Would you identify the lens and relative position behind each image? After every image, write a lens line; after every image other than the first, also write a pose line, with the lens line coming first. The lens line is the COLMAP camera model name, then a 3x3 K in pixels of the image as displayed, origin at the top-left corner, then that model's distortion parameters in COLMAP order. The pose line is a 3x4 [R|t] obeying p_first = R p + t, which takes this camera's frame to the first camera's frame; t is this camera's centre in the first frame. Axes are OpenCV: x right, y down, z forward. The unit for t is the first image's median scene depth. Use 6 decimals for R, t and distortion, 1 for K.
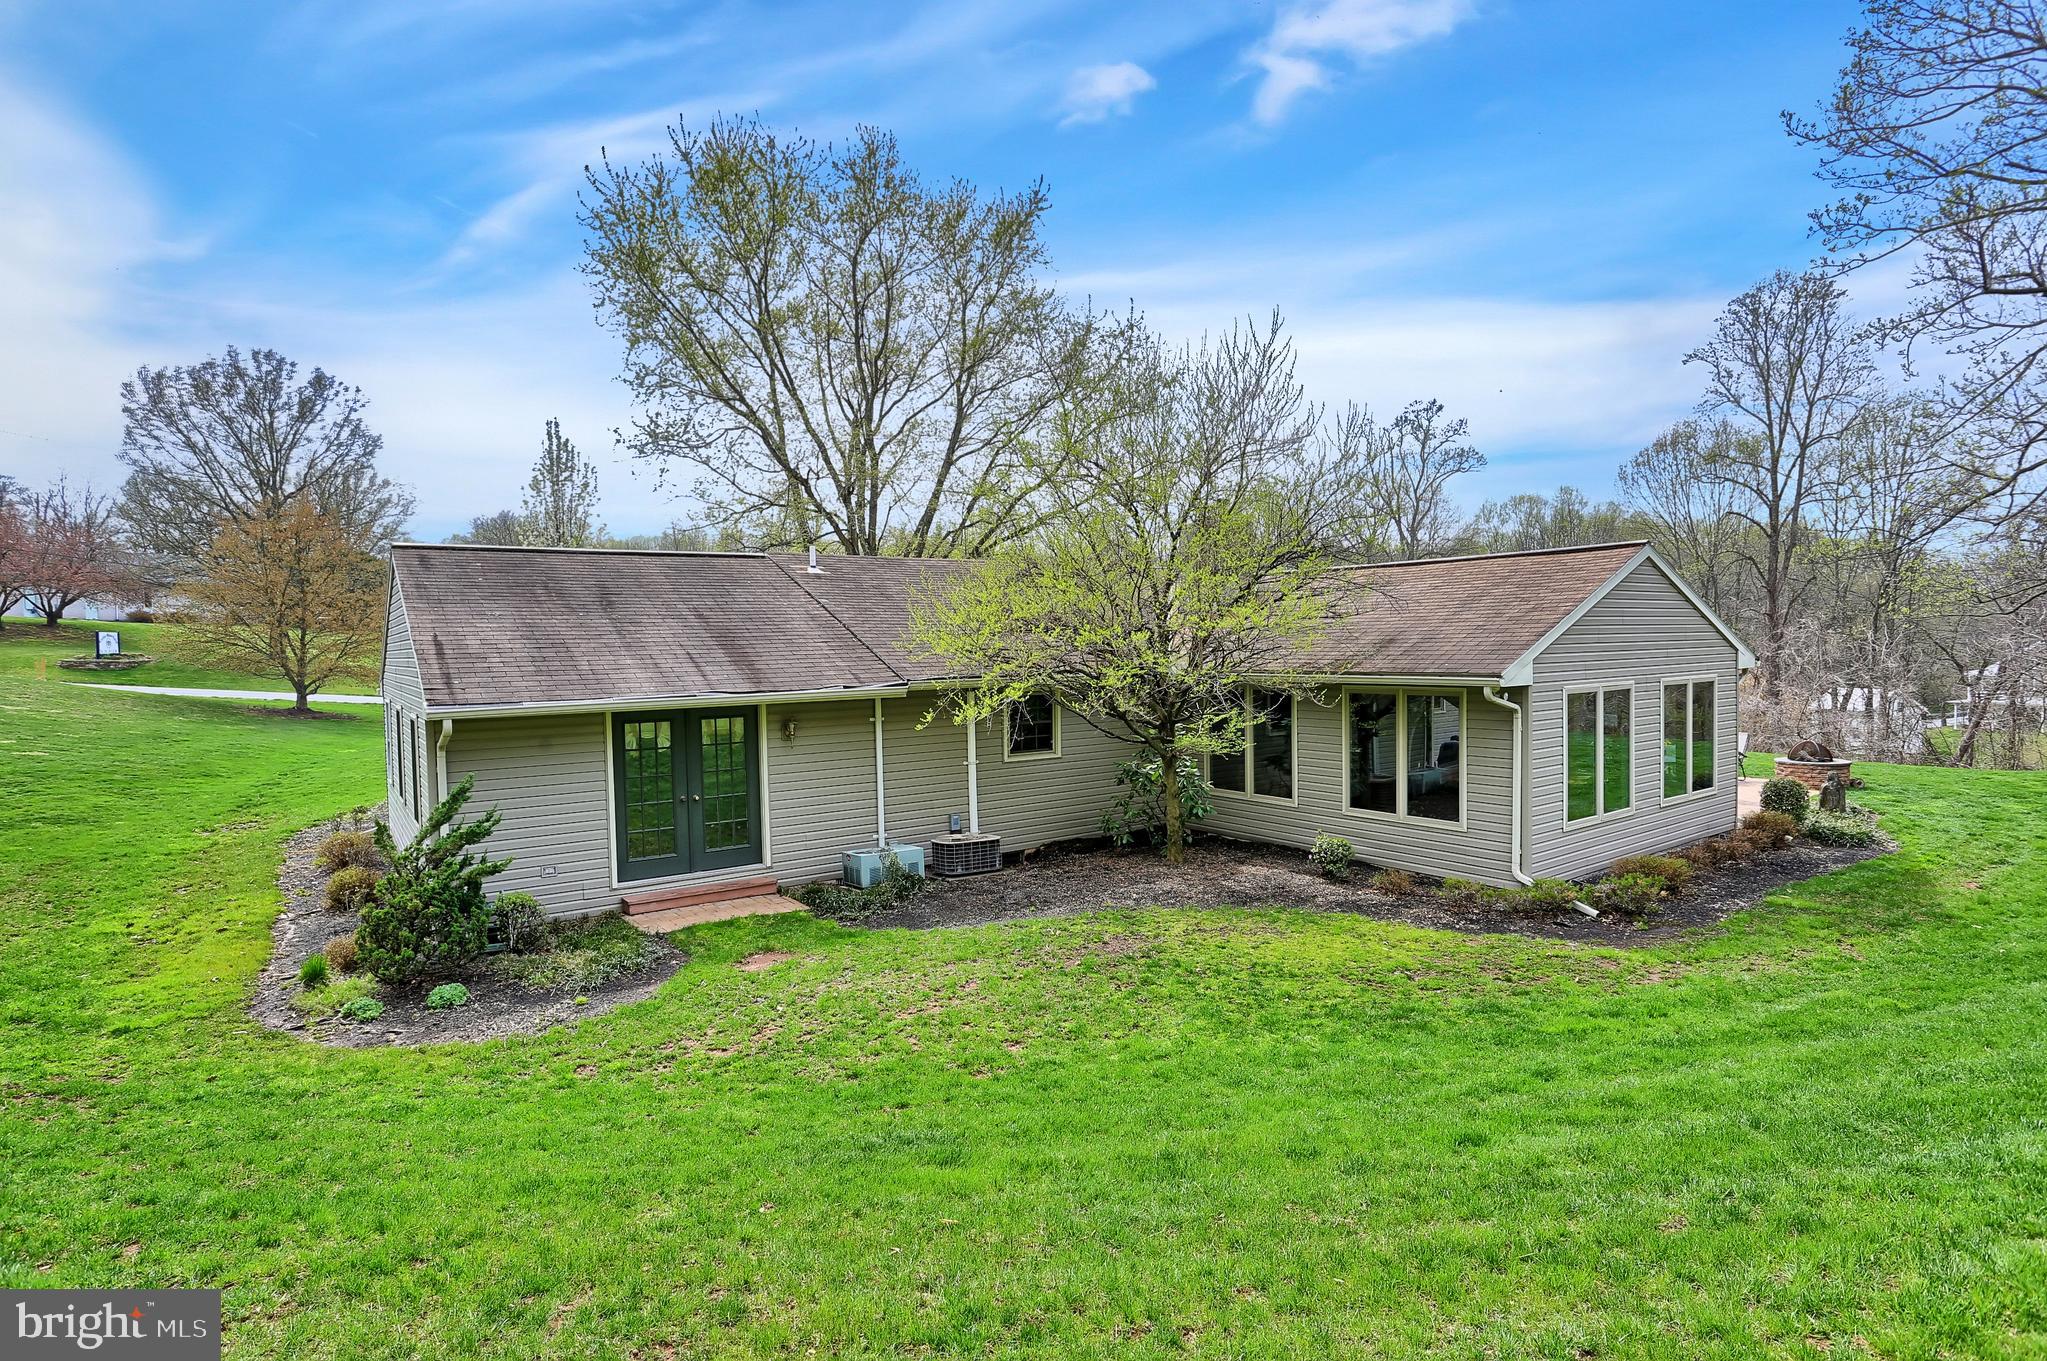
lens RADIAL K [[1025.5, 0, 1023.5], [0, 1025.5, 680.5], [0, 0, 1]] dist [-0.093732, 0.046415]
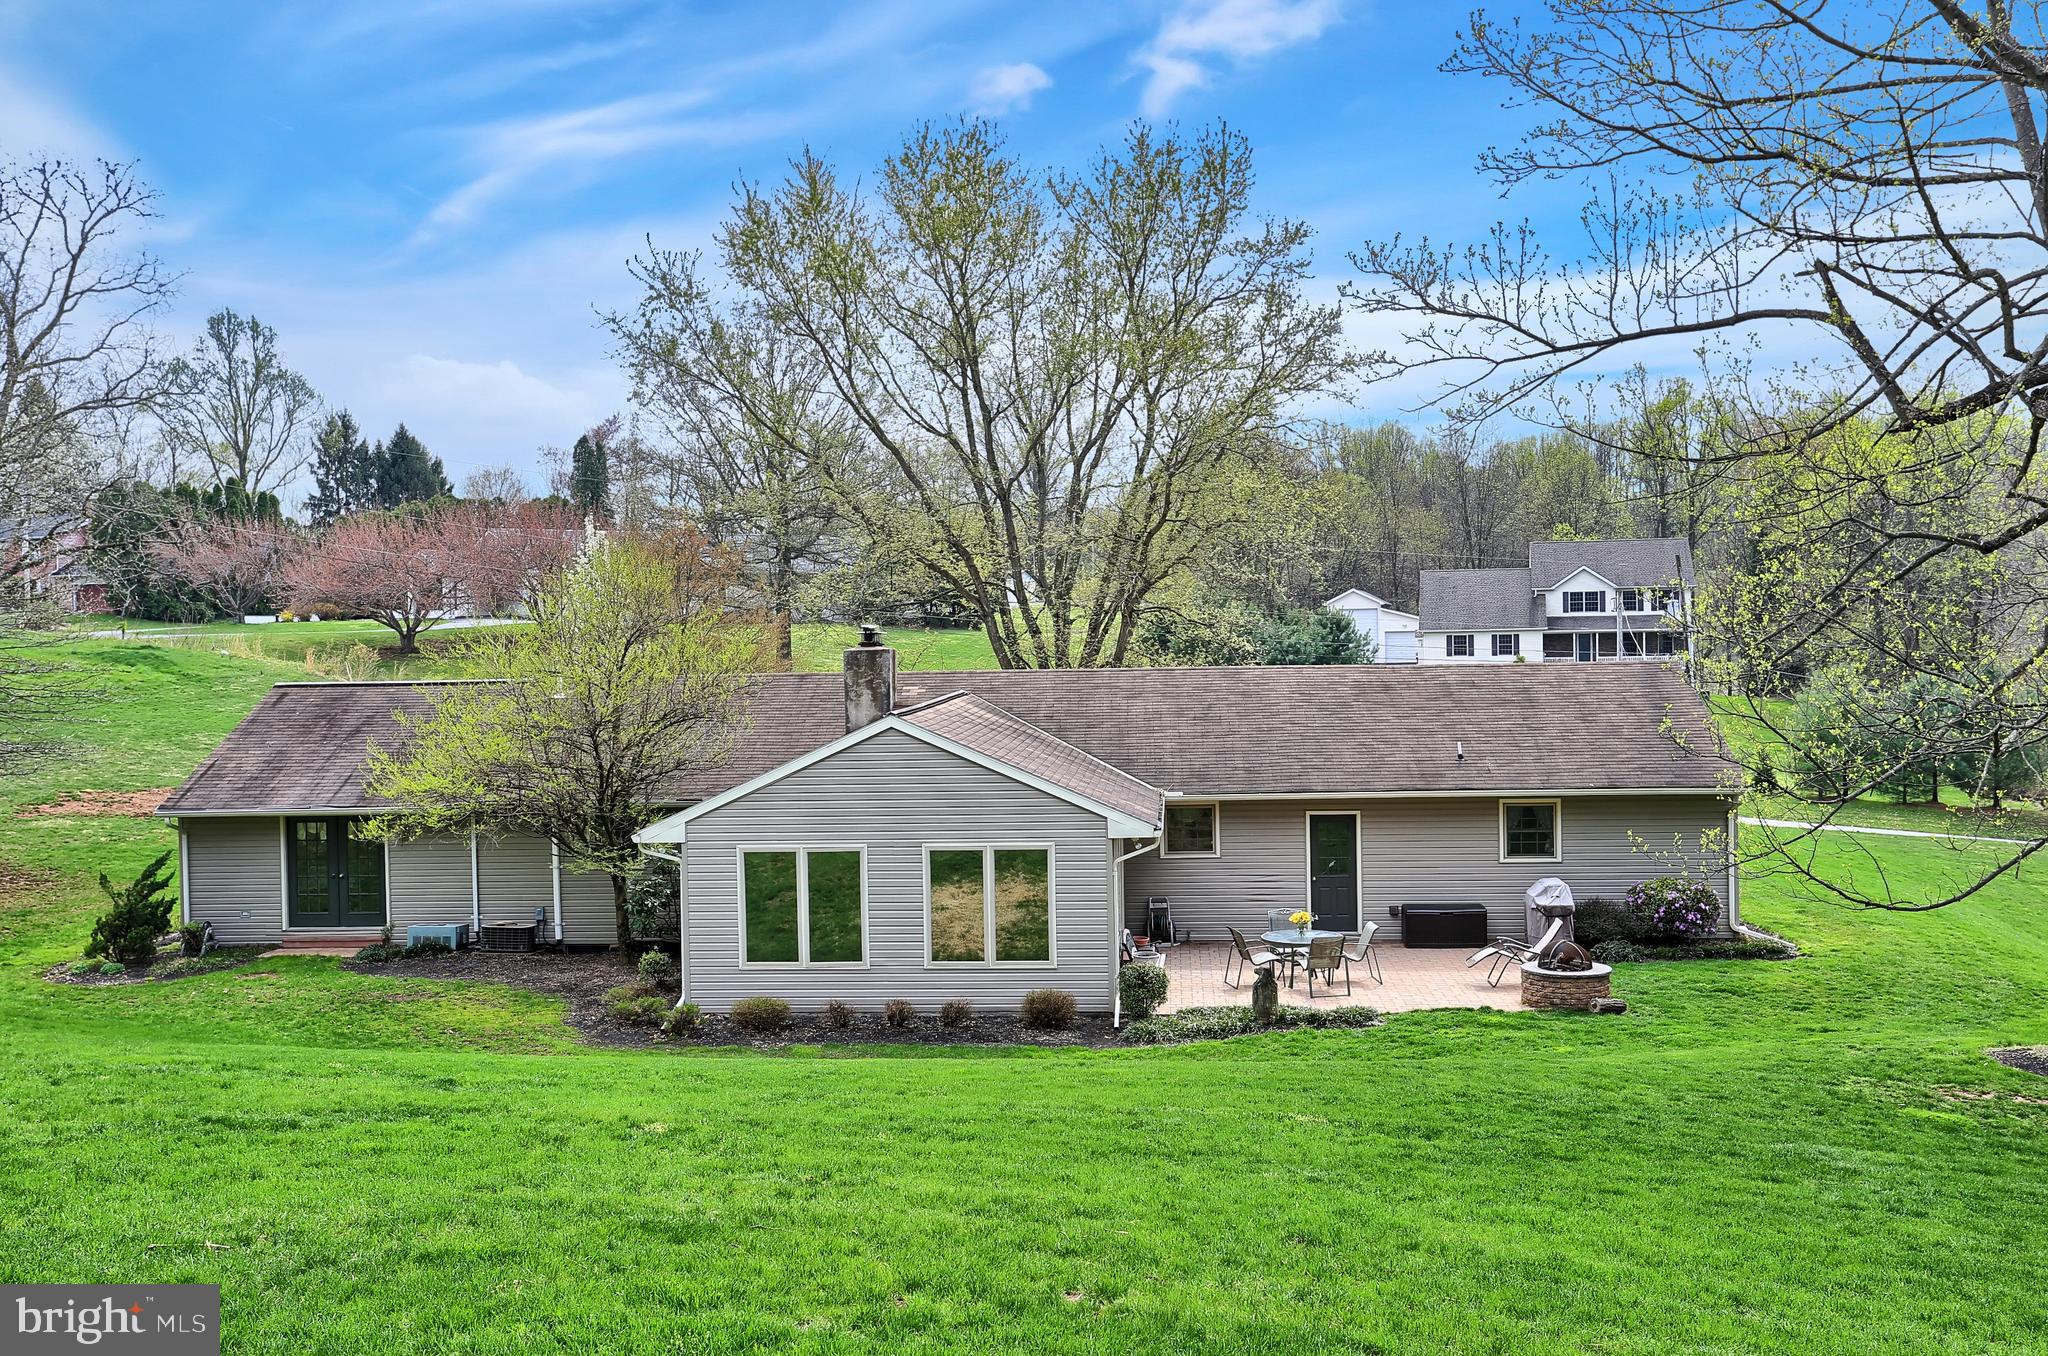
lens RADIAL K [[1919.3, 0, 1022.7], [0, 1919.3, 680.0], [0, 0, 1]] dist [-0.003333, 0.074357]
pose [[0.769832, 0.020674, -0.637912, 2.173035], [-0.017591, 0.999783, 0.011173, -0.213416], [0.638005, 0.002621, 0.770028, -0.505489]]
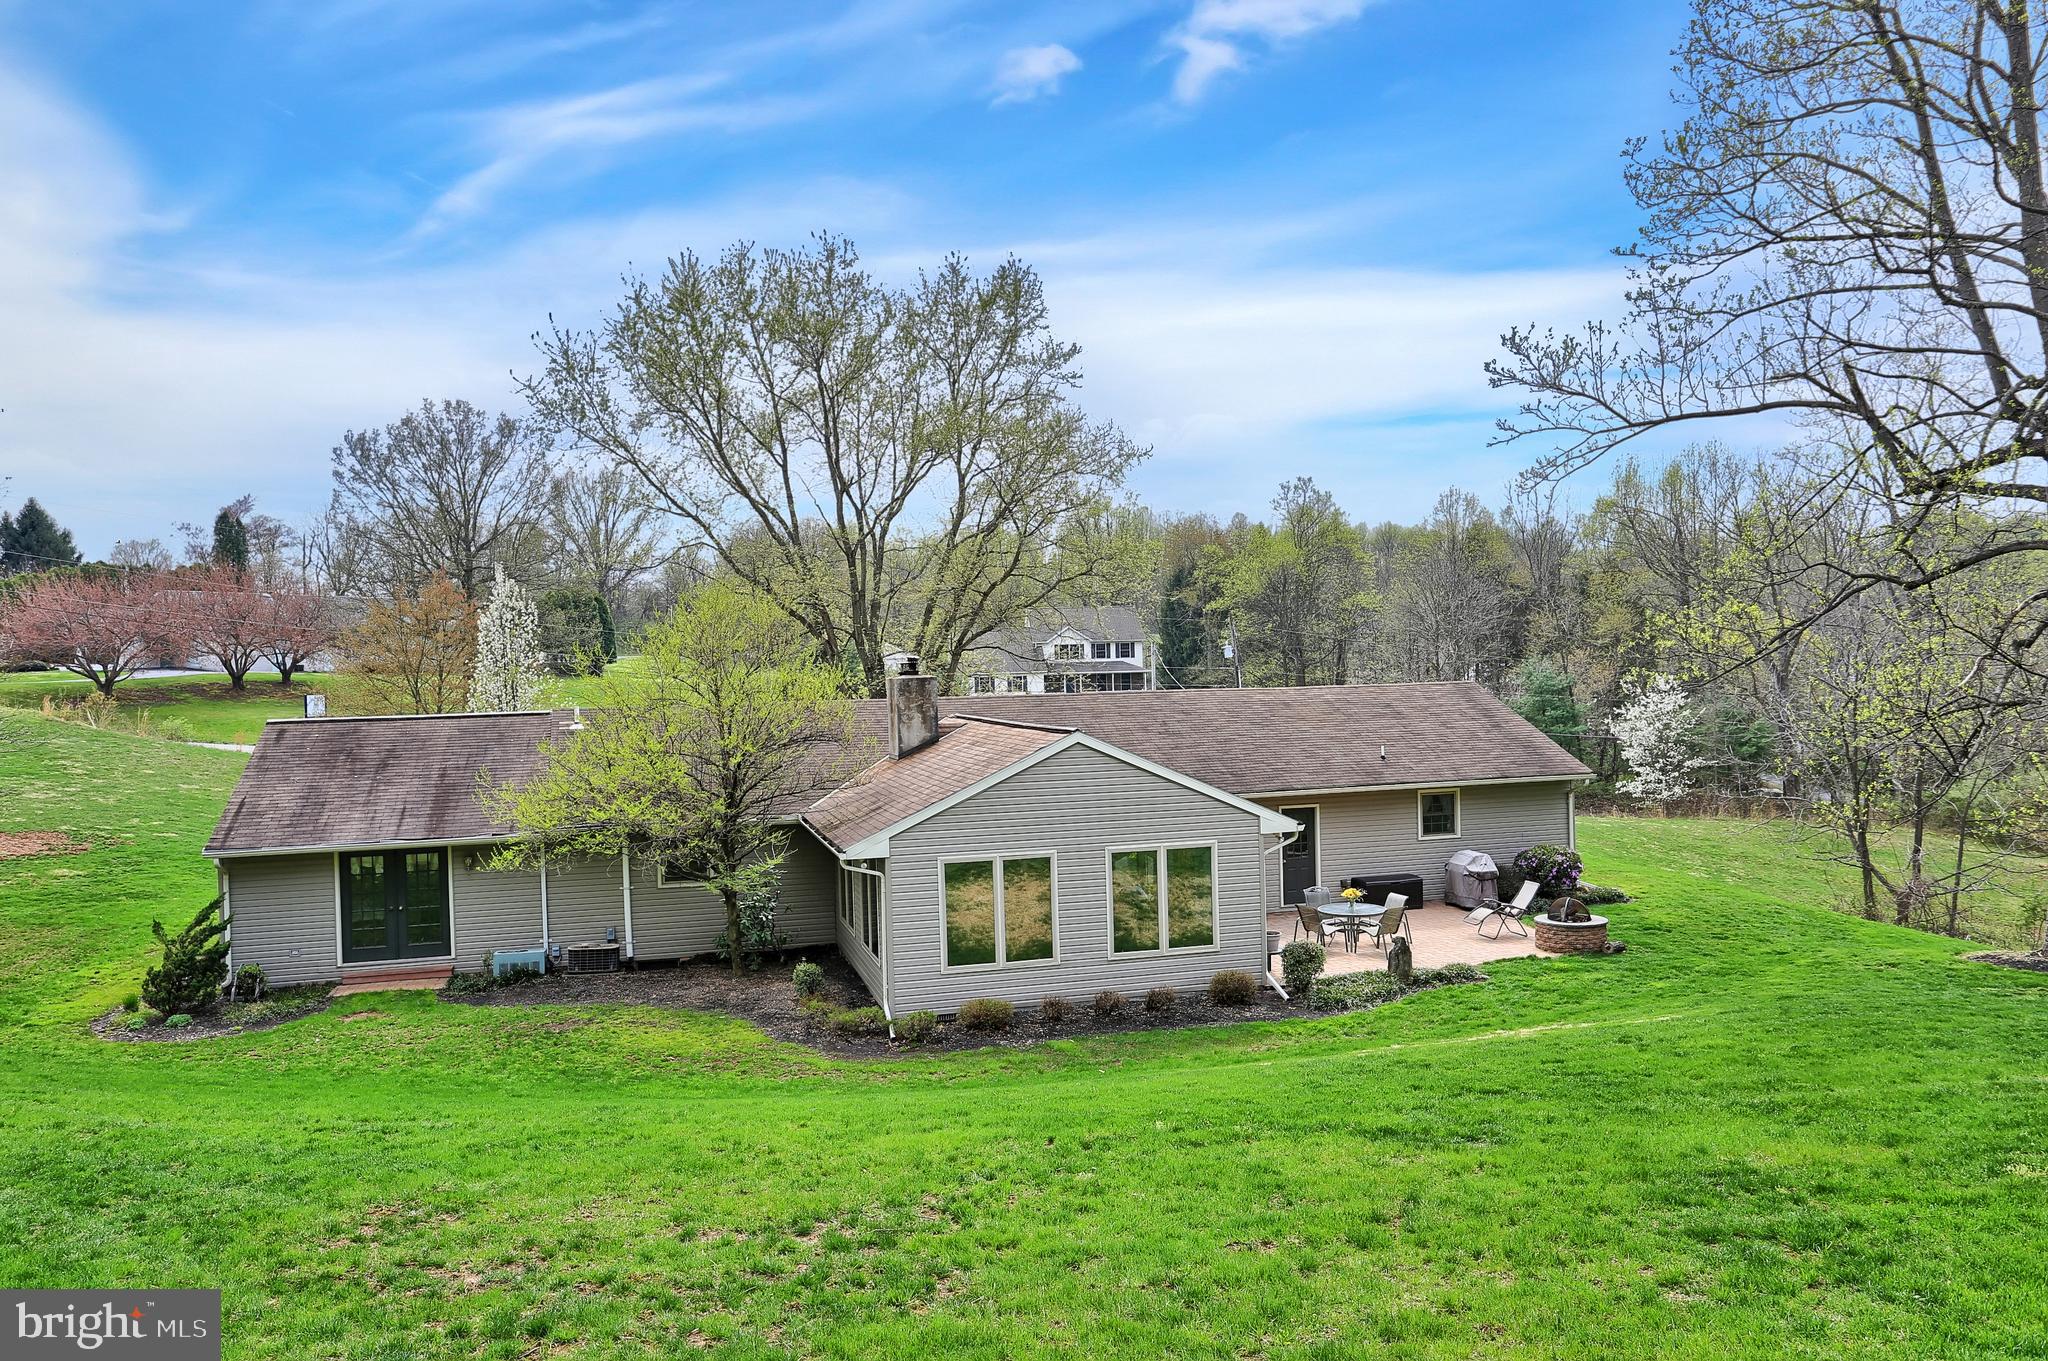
lens RADIAL K [[1442.2, 0, 1031.6], [0, 1442.2, 683.2], [0, 0, 1]] dist [-0.054452, 0.060261]
pose [[0.938158, -0.003862, -0.346185, 1.239016], [-0.001250, 0.999893, -0.014543, -0.180352], [0.346204, 0.014076, 0.938054, -0.627612]]
